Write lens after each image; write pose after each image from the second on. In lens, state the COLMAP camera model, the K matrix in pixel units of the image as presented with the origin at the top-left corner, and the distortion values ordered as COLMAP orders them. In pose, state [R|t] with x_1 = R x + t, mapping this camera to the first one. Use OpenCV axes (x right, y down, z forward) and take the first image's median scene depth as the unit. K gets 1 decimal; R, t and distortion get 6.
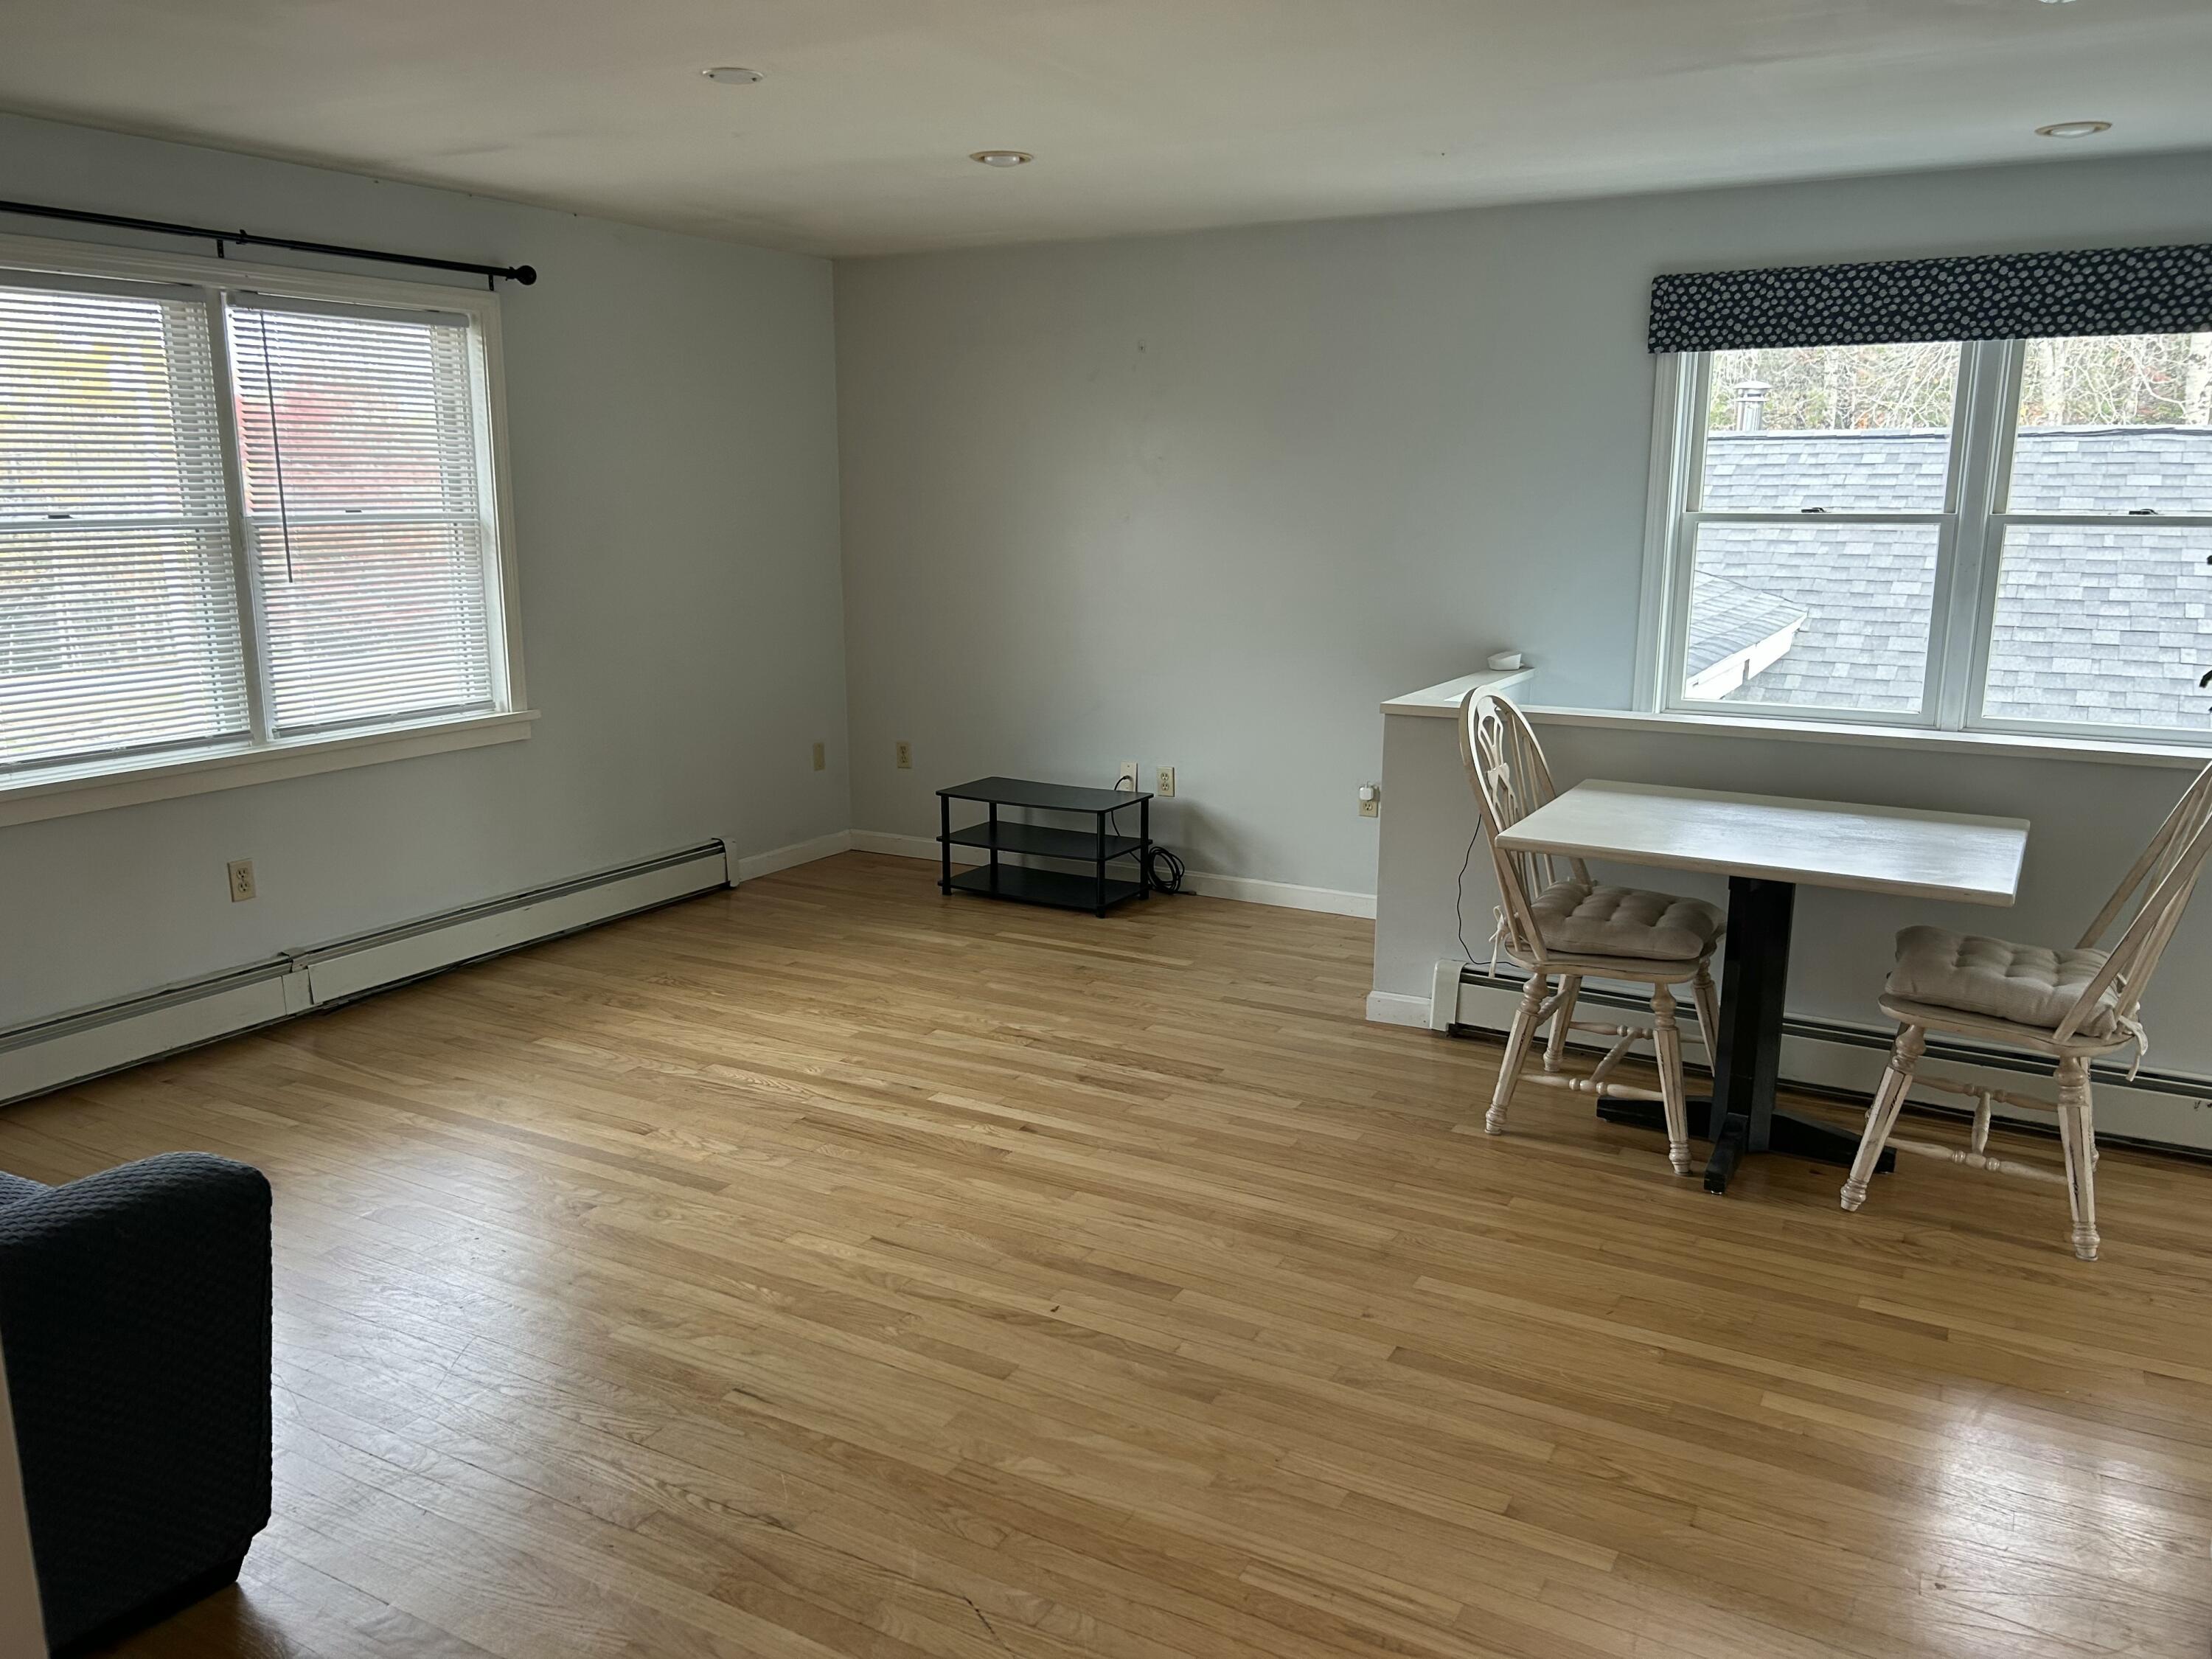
lens RADIAL K [[1663.9, 0, 1101.2], [0, 1663.9, 837.0], [0, 0, 1]] dist [0.039836, -0.053693]
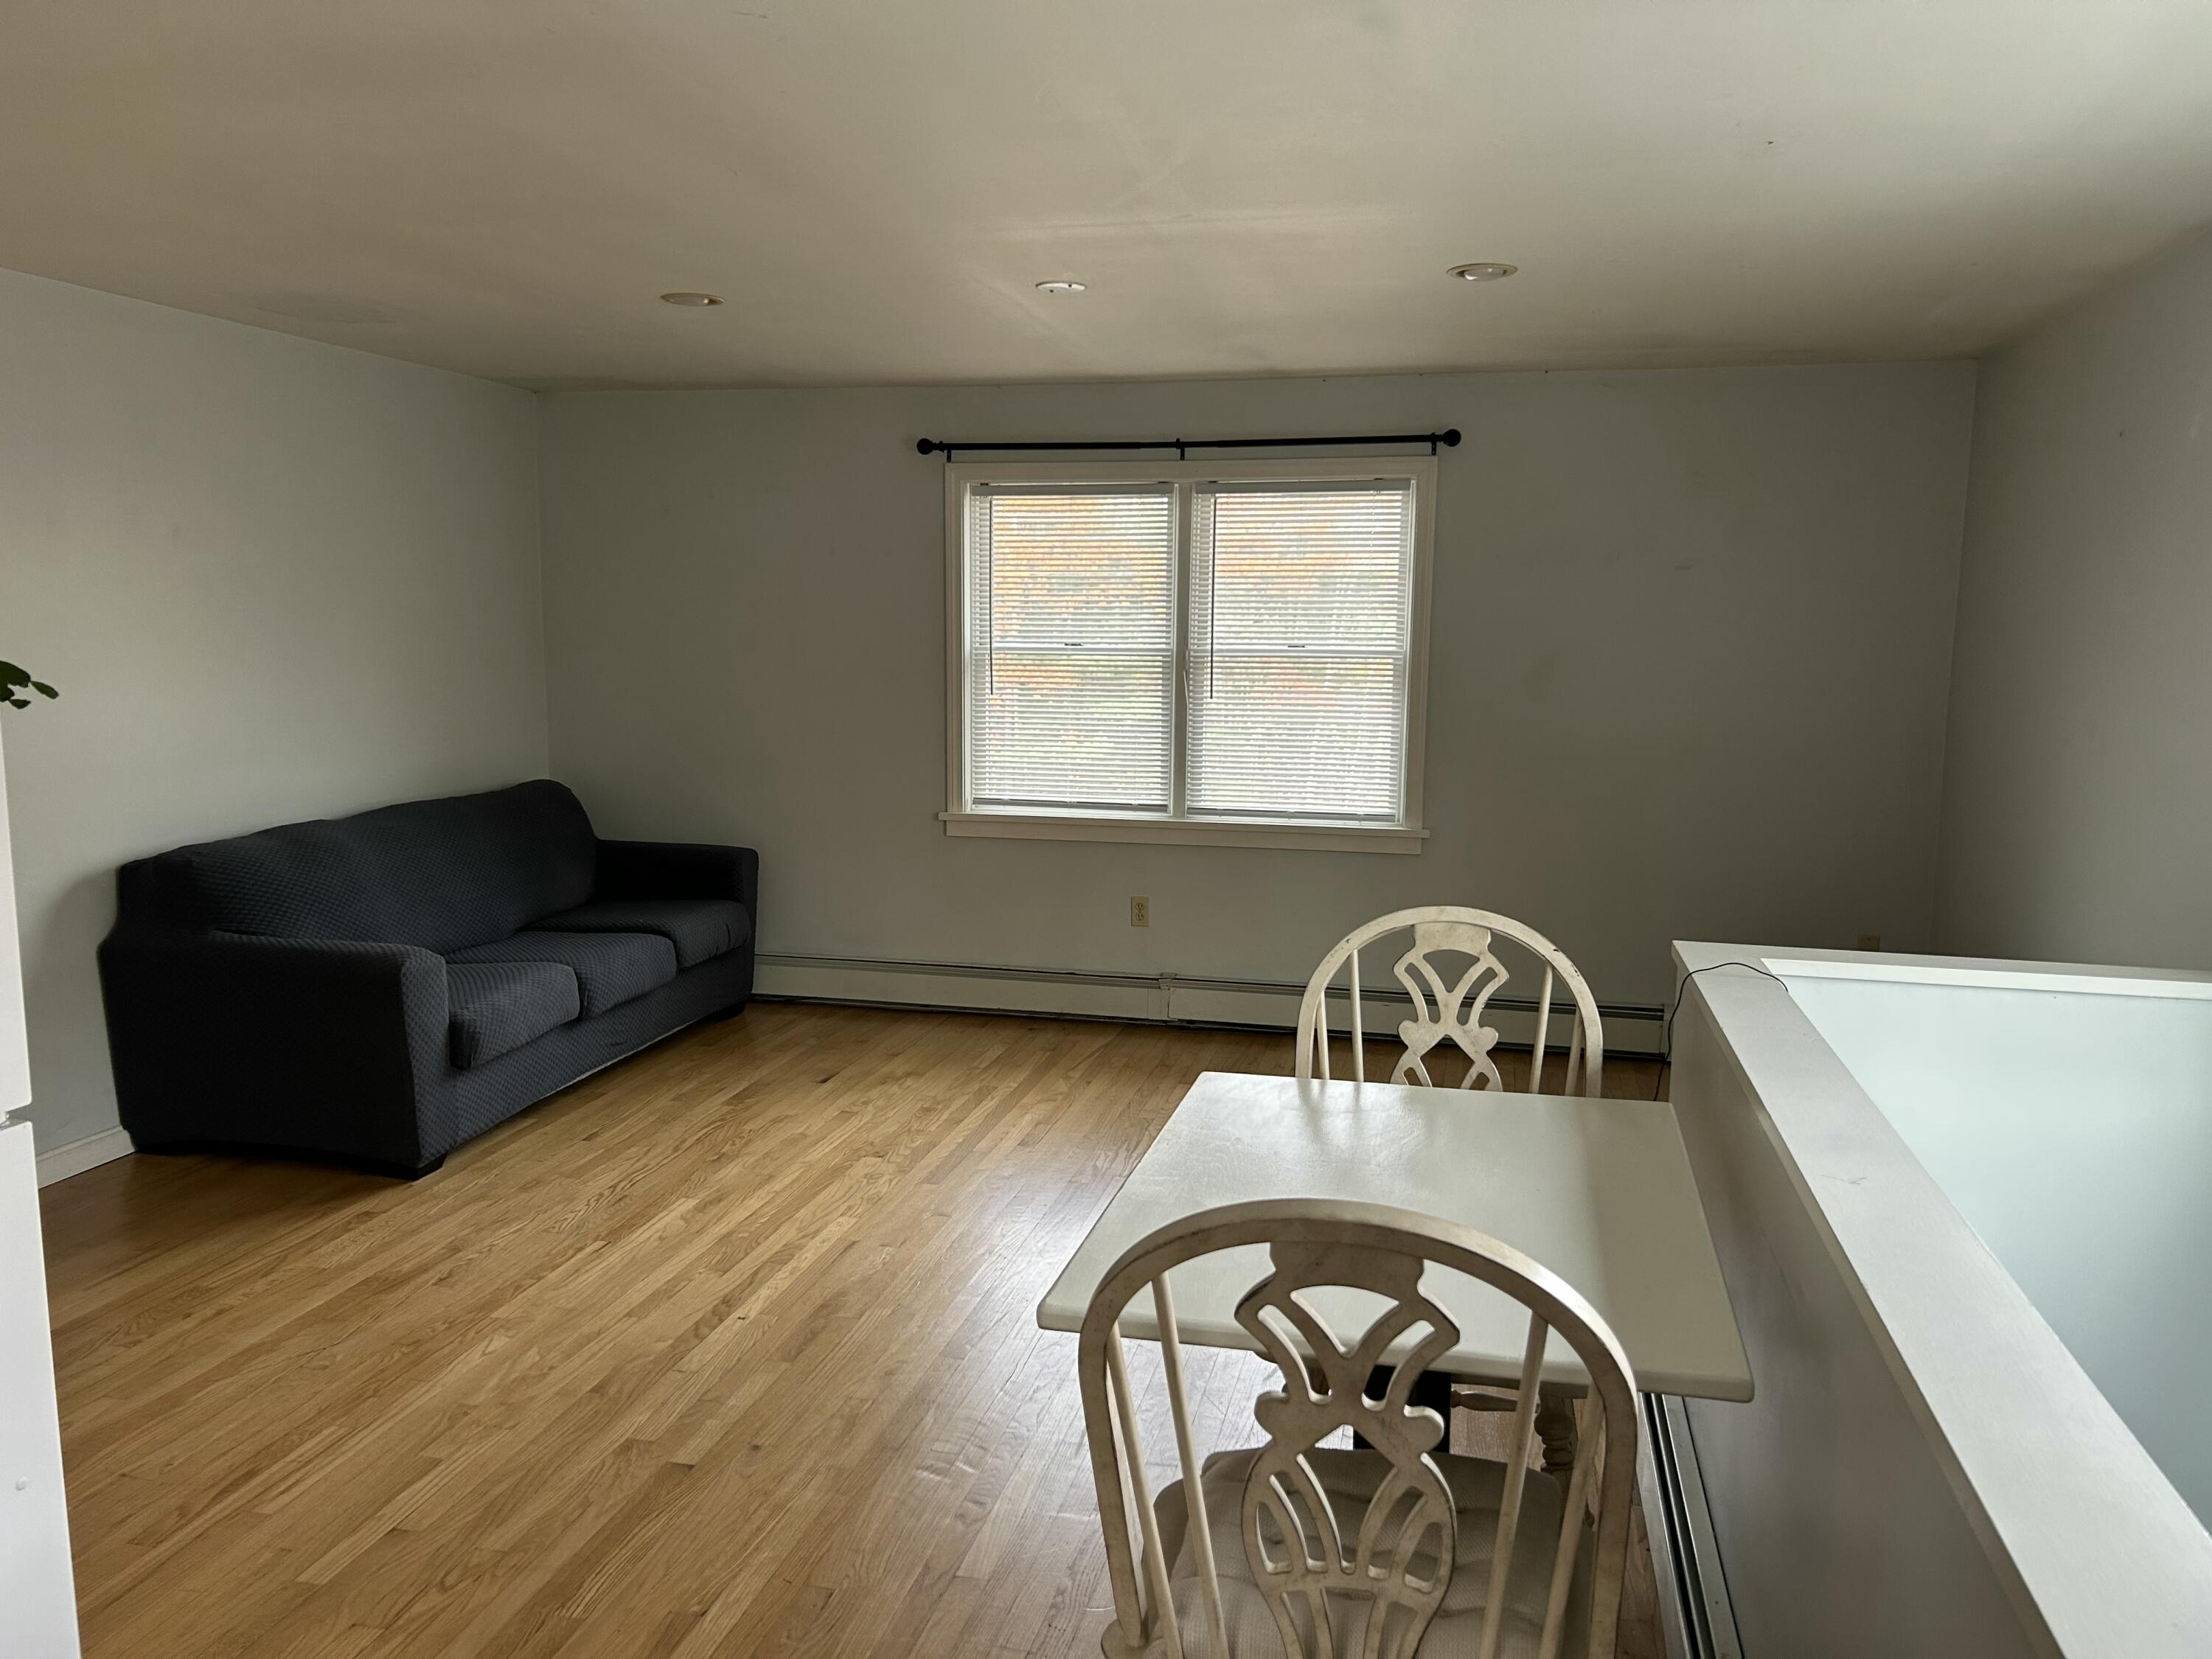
lens RADIAL K [[1663.9, 0, 1101.2], [0, 1663.9, 837.0], [0, 0, 1]] dist [0.039836, -0.053693]
pose [[0.272873, 0.126415, -0.953708, 0.795015], [-0.205140, 0.976176, 0.070700, -0.128461], [0.939925, 0.176351, 0.292304, 0.595593]]
